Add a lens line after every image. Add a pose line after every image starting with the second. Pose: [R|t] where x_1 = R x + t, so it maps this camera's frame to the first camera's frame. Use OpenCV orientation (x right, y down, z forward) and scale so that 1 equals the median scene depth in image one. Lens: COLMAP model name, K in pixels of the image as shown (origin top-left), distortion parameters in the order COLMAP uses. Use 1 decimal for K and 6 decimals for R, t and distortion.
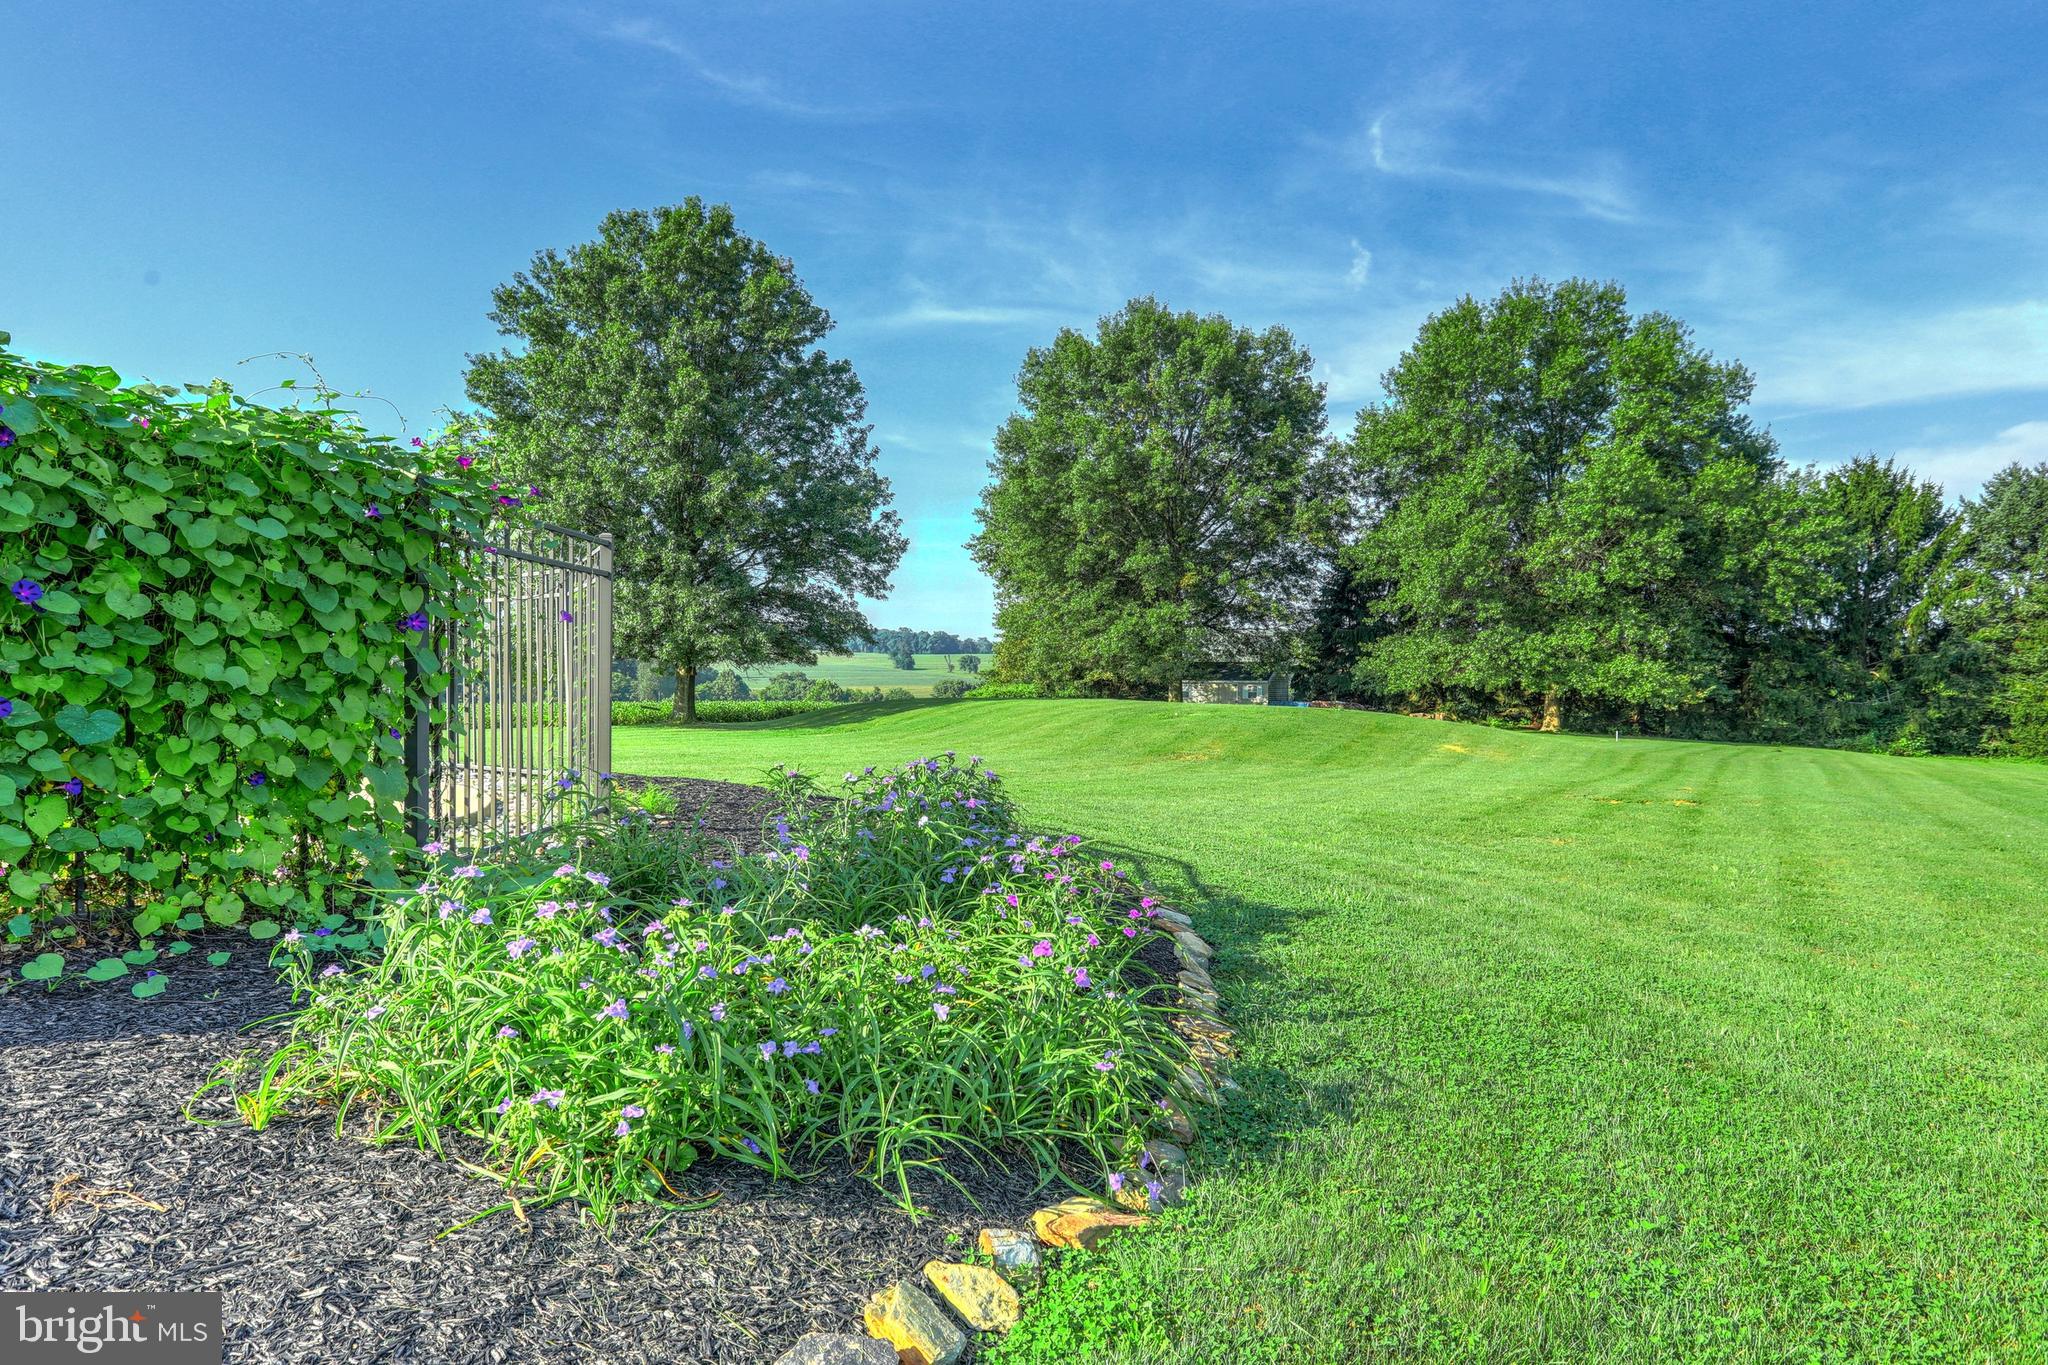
lens RADIAL K [[1209.3, 0, 1022.6], [0, 1209.3, 669.4], [0, 0, 1]] dist [-0.007393, -0.000782]
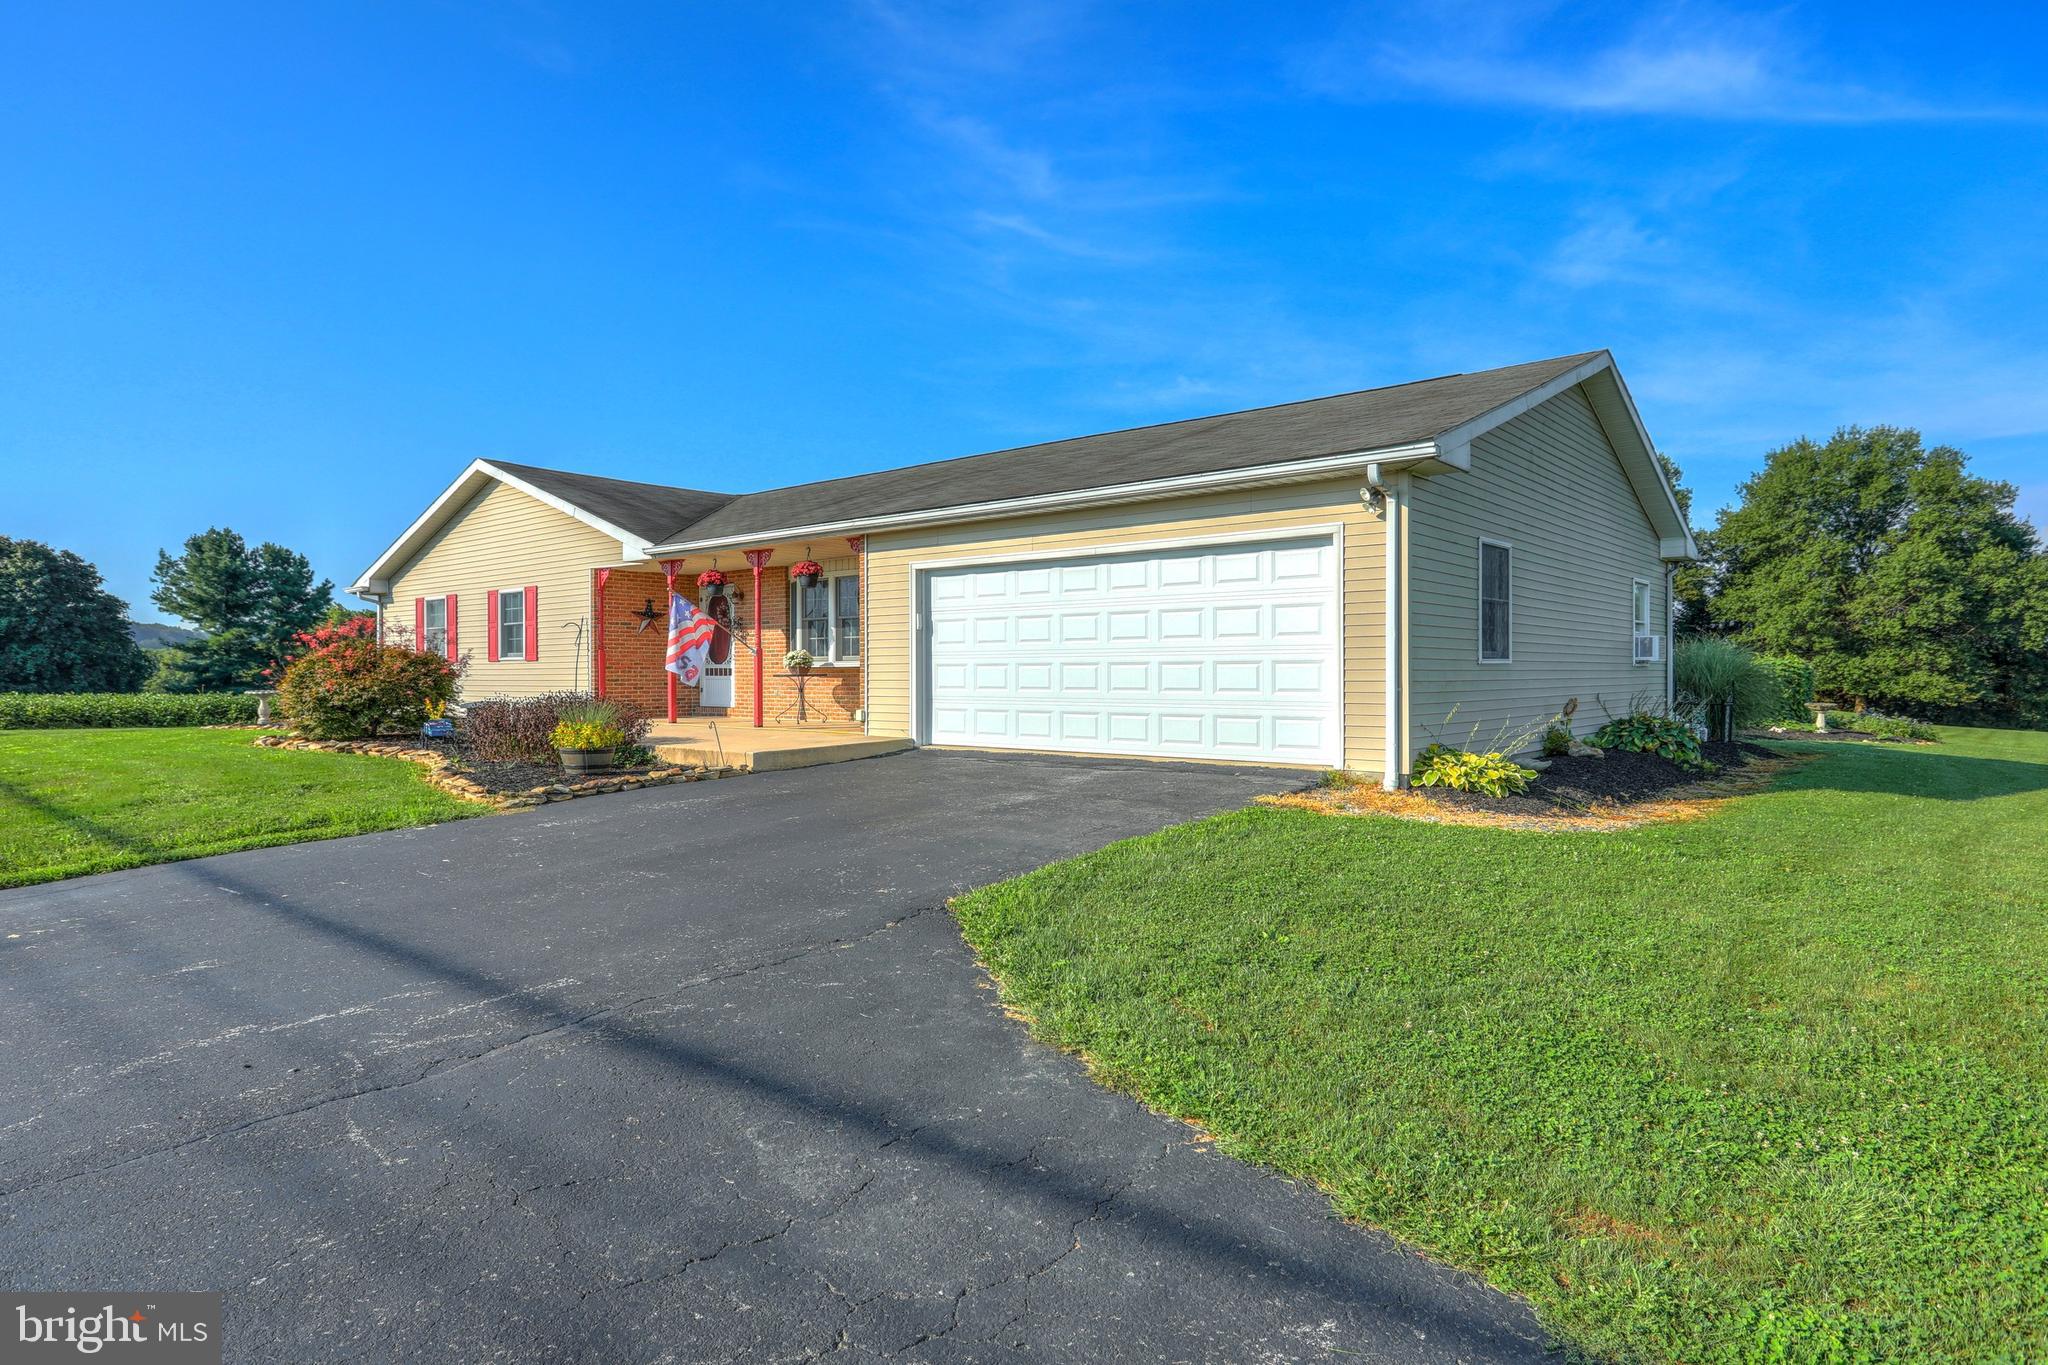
lens RADIAL K [[1123.4, 0, 1020.3], [0, 1123.4, 672.0], [0, 0, 1]] dist [0.007021, -0.001393]
pose [[0.983650, 0.005968, -0.179989, -0.388980], [-0.005090, 0.999973, 0.005337, -0.012819], [0.180016, -0.004334, 0.983654, -0.656990]]
